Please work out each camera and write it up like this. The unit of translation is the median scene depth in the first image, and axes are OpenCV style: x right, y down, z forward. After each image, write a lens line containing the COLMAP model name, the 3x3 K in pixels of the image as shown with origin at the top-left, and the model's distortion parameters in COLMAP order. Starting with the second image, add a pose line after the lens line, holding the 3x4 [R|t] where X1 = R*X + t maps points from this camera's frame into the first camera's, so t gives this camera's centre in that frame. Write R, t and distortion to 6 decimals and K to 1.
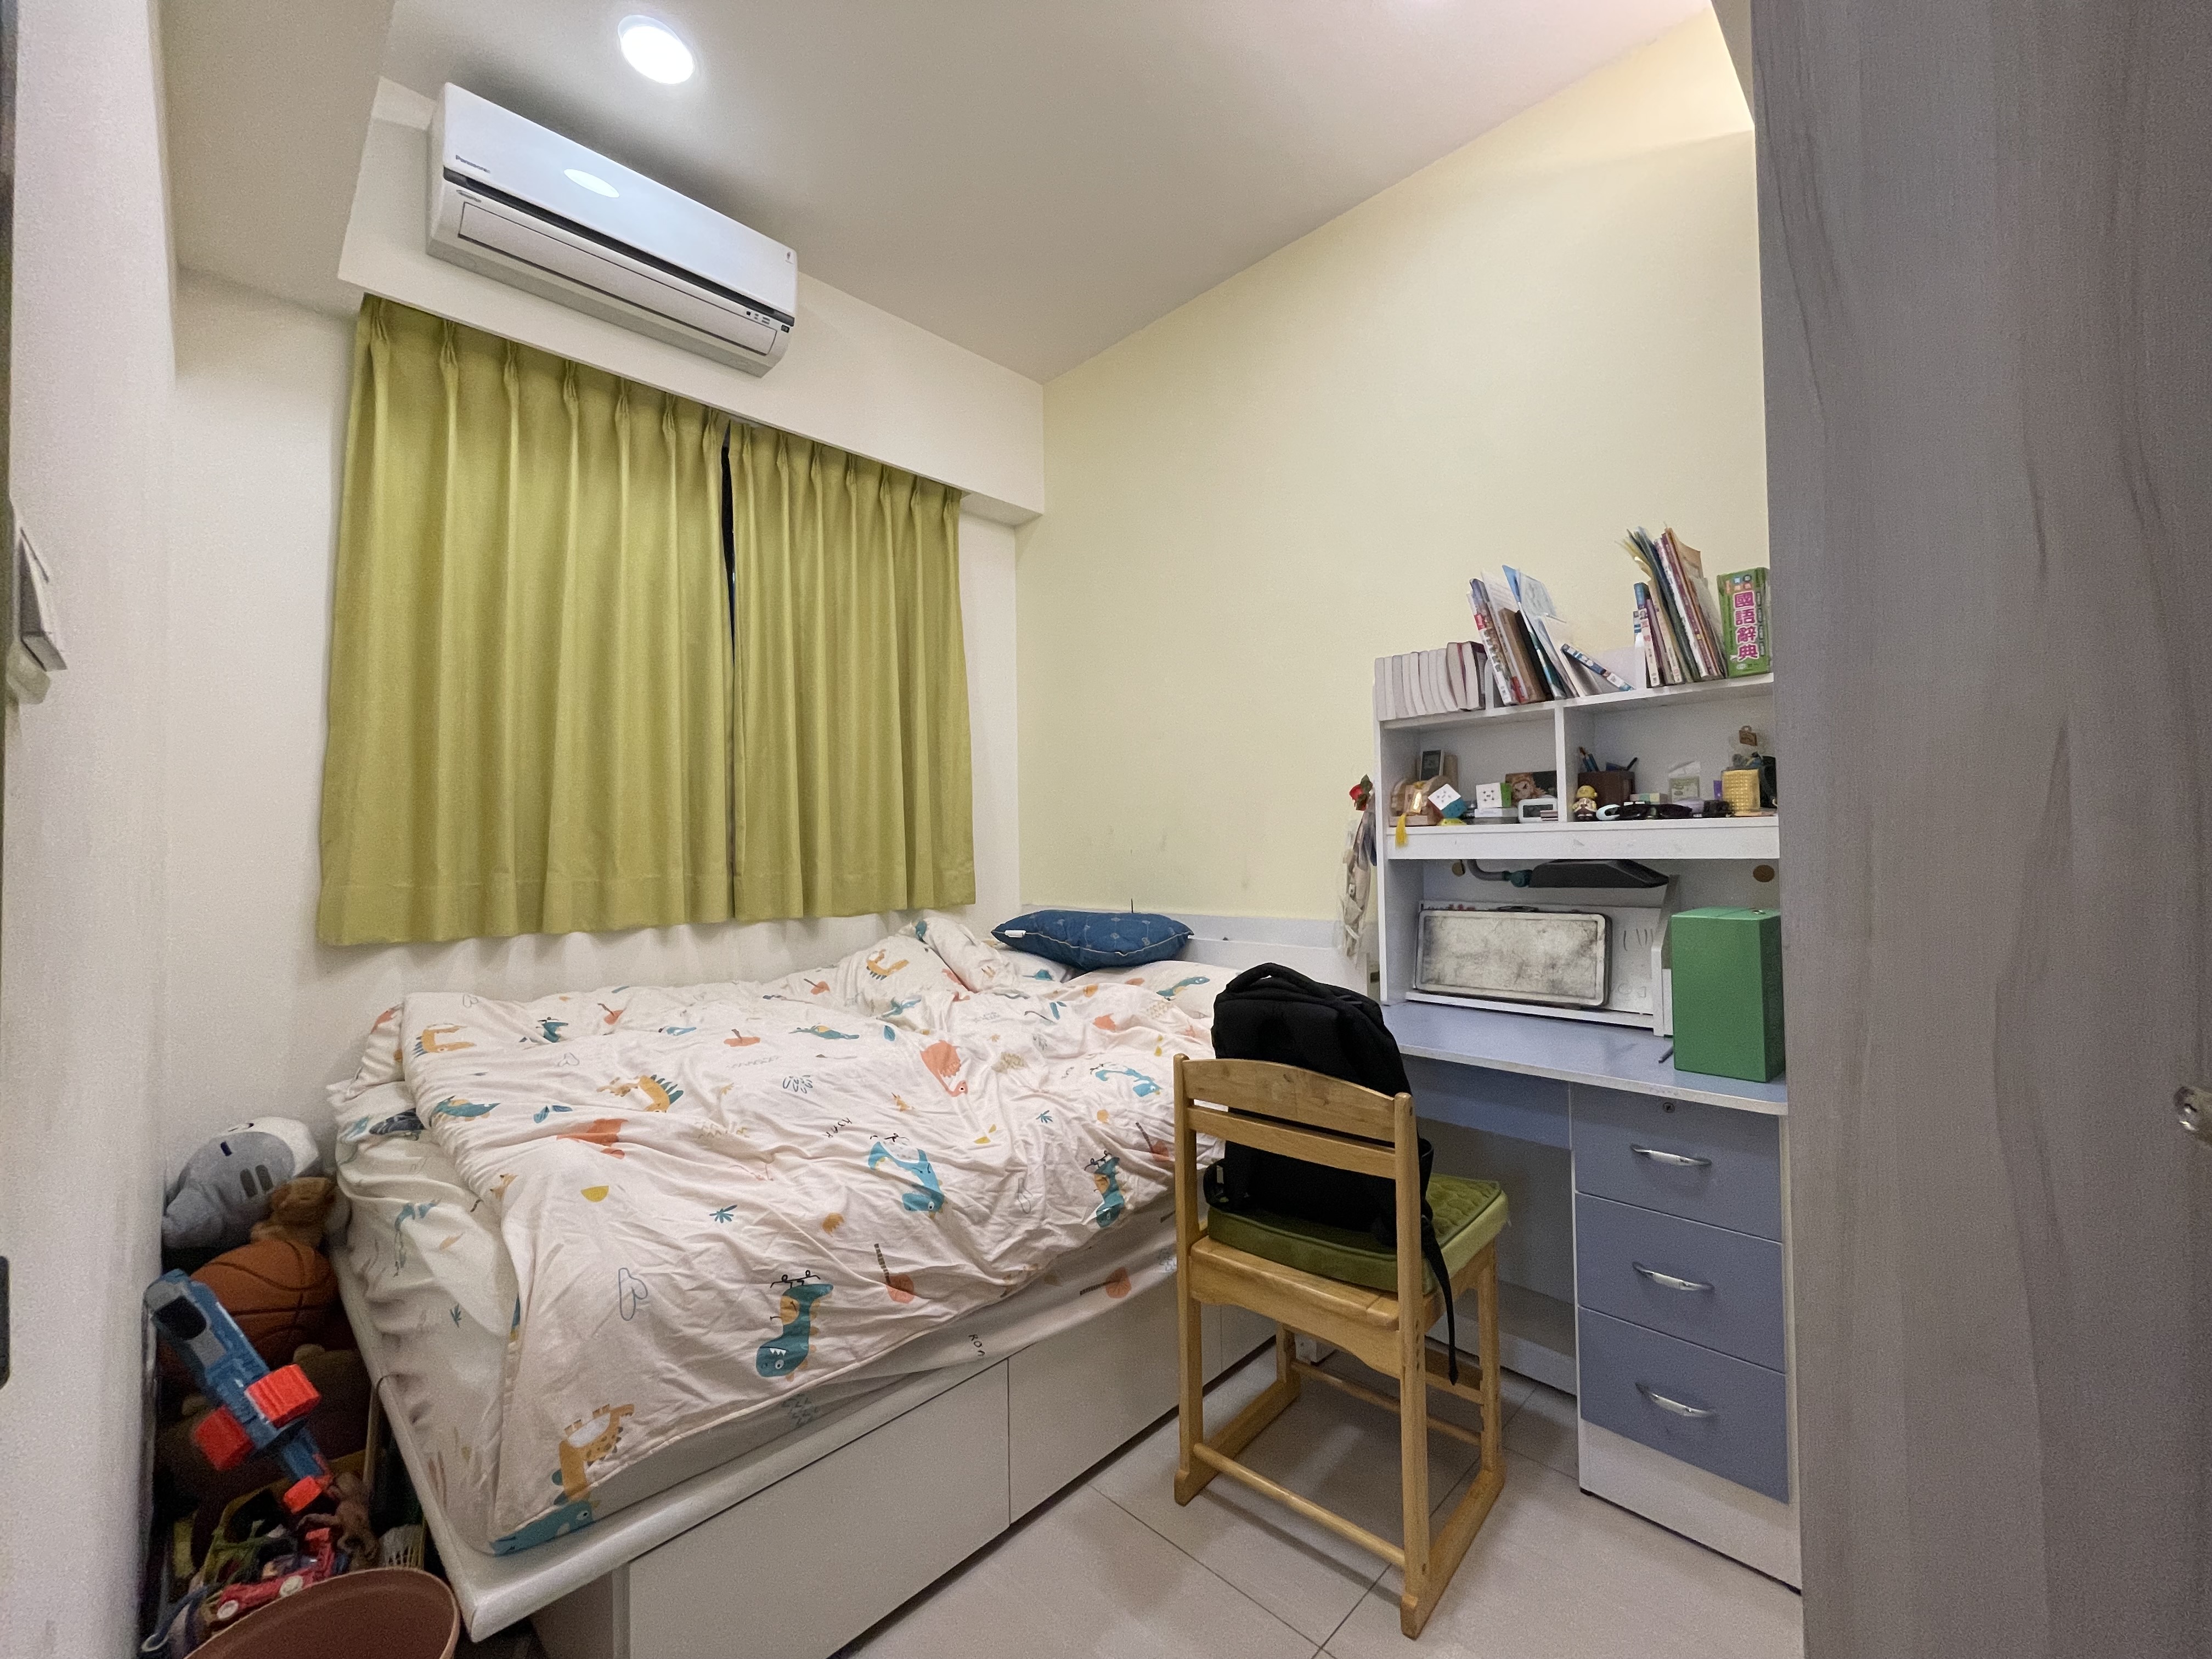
lens RADIAL K [[895.1, 0, 1106.2], [0, 895.1, 826.2], [0, 0, 1]] dist [-0.002116, -0.000178]
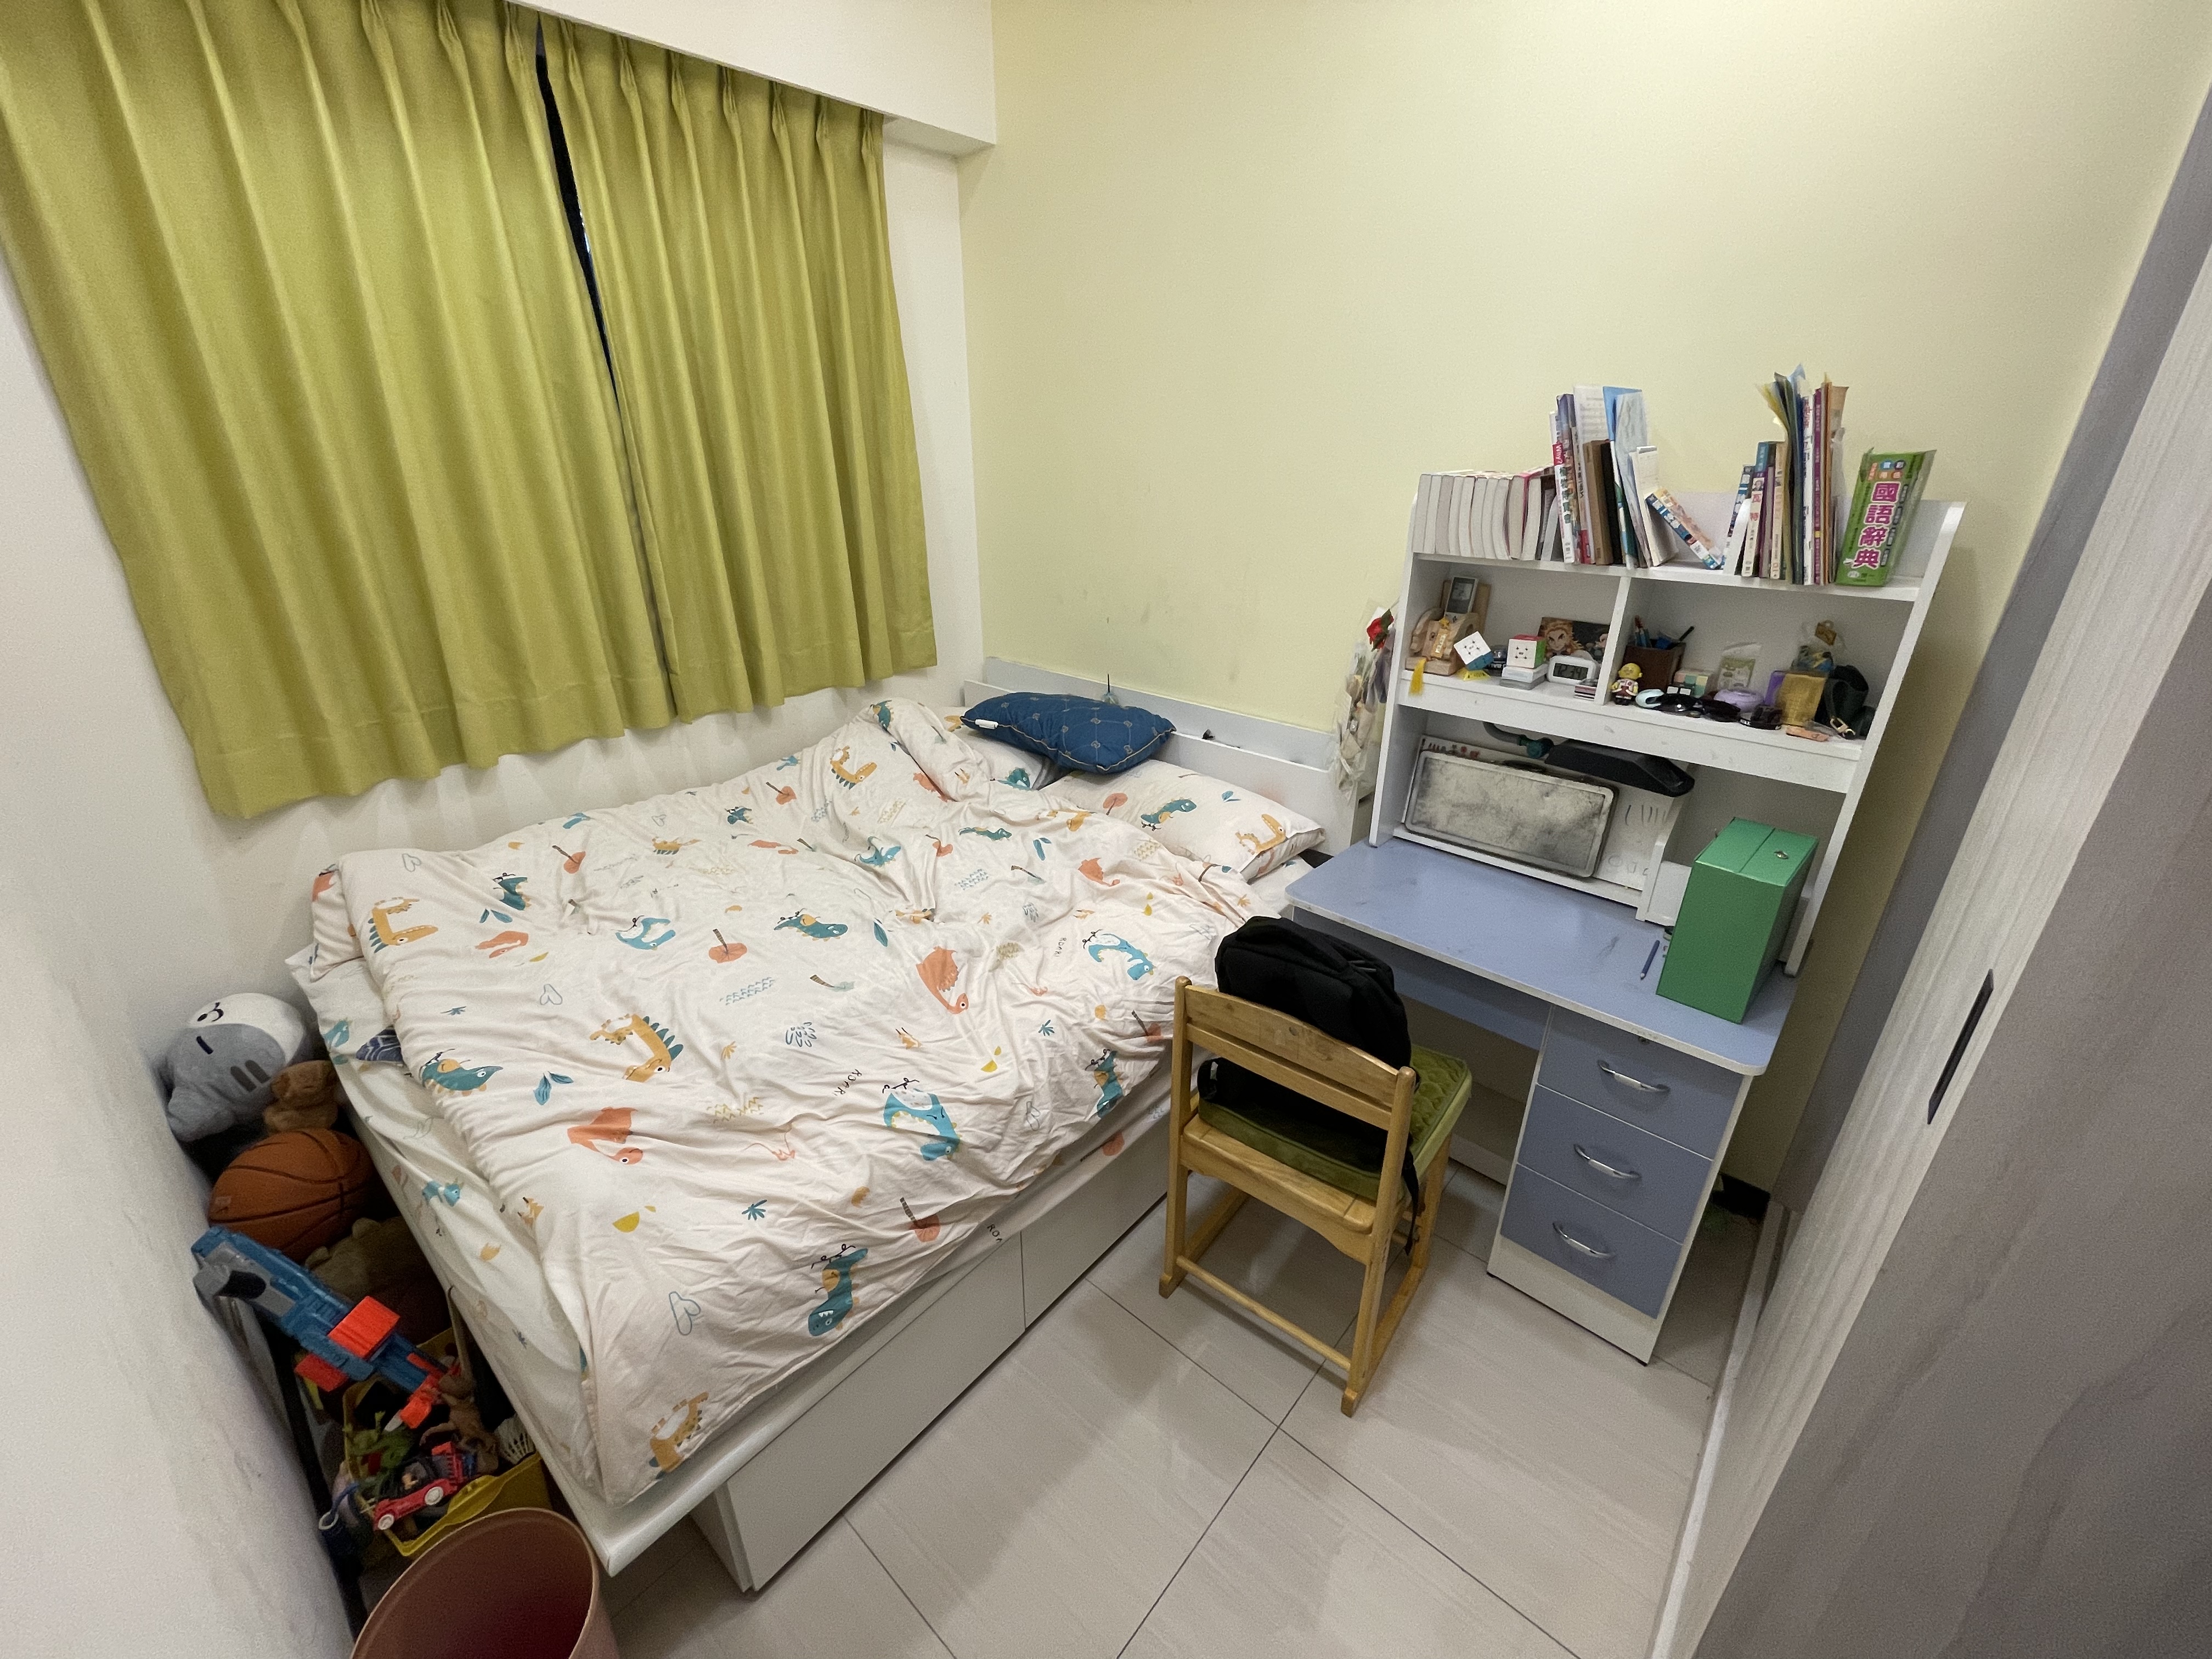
lens RADIAL K [[895.1, 0, 1106.2], [0, 895.1, 826.2], [0, 0, 1]] dist [-0.002116, -0.000178]
pose [[0.998030, -0.008671, 0.062128, -0.057962], [-0.018230, 0.907568, 0.419510, -0.292144], [-0.060023, -0.419816, 0.905622, 0.157243]]
